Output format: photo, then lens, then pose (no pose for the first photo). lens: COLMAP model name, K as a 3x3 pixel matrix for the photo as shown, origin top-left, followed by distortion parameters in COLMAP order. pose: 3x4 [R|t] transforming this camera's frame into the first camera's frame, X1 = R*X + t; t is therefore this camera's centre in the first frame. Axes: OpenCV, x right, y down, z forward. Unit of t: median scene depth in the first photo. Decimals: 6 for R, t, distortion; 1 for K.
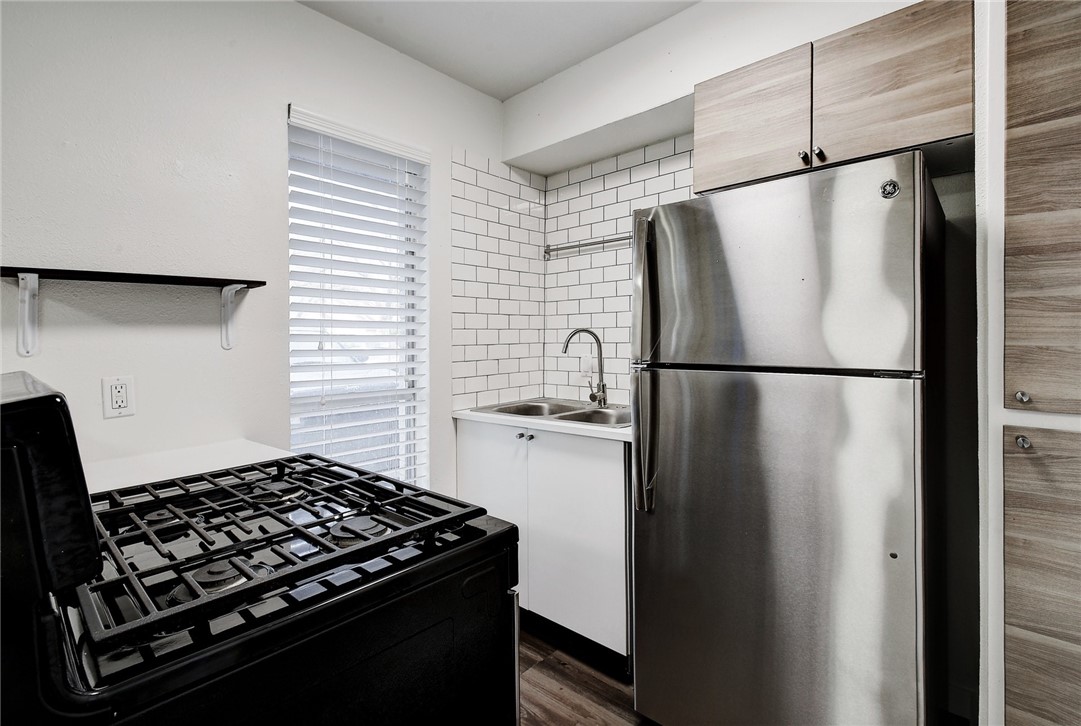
lens RADIAL K [[518.6, 0, 558.7], [0, 518.6, 341.8], [0, 0, 1]] dist [-0.023406, -0.000157]
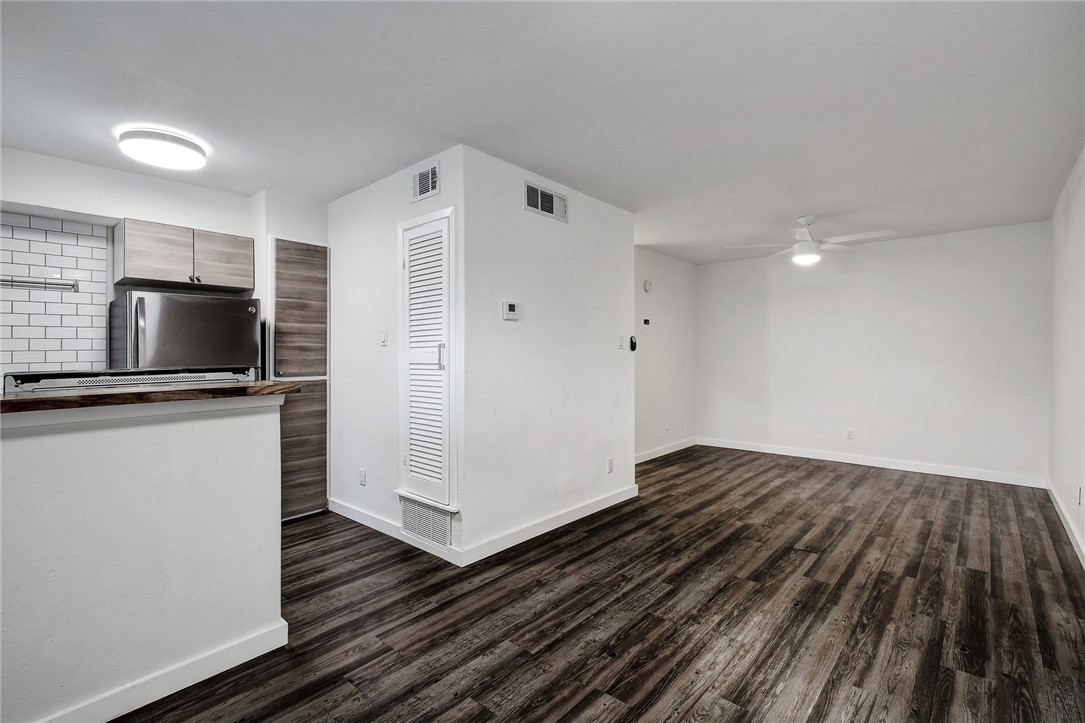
lens RADIAL K [[495.4, 0, 519.3], [0, 495.4, 365.9], [0, 0, 1]] dist [0.033906, -0.000931]
pose [[0.054084, -0.013906, 0.998440, -1.048902], [0.007538, 0.999880, 0.013518, 0.005672], [-0.998508, 0.006796, 0.054183, -0.357956]]
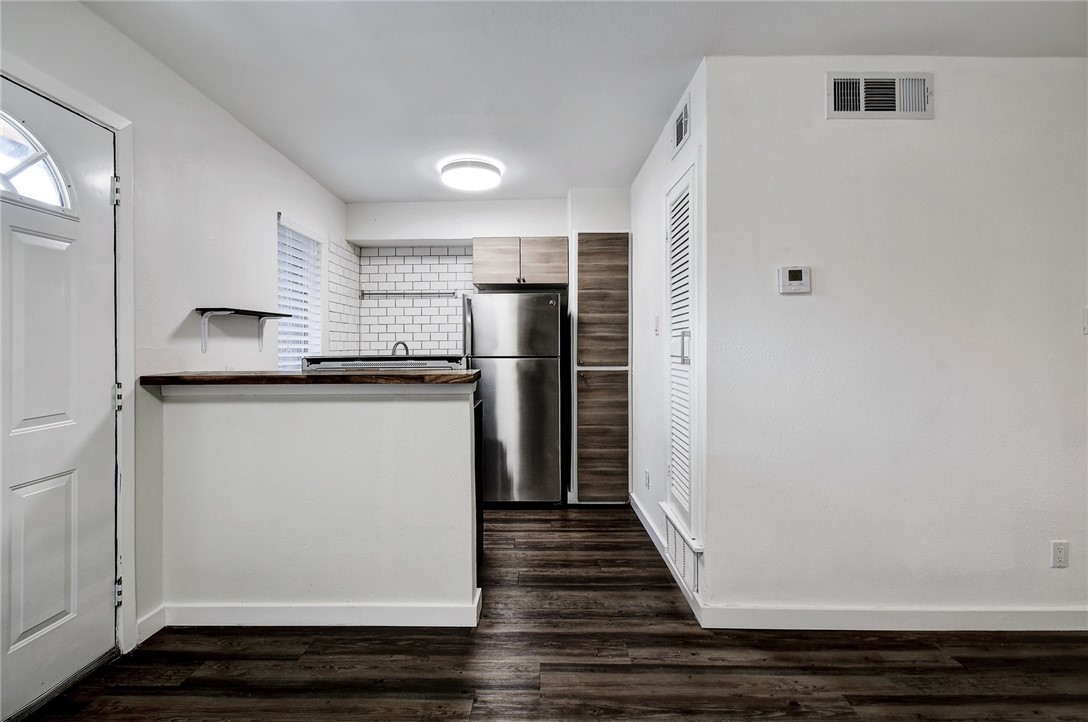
lens RADIAL K [[480.8, 0, 527.1], [0, 480.8, 360.0], [0, 0, 1]] dist [0.033631, -0.018131]
pose [[0.777669, -0.010134, 0.628592, -0.670321], [-0.004768, 0.999746, 0.022017, 0.002897], [-0.628656, -0.020120, 0.777424, -0.621343]]
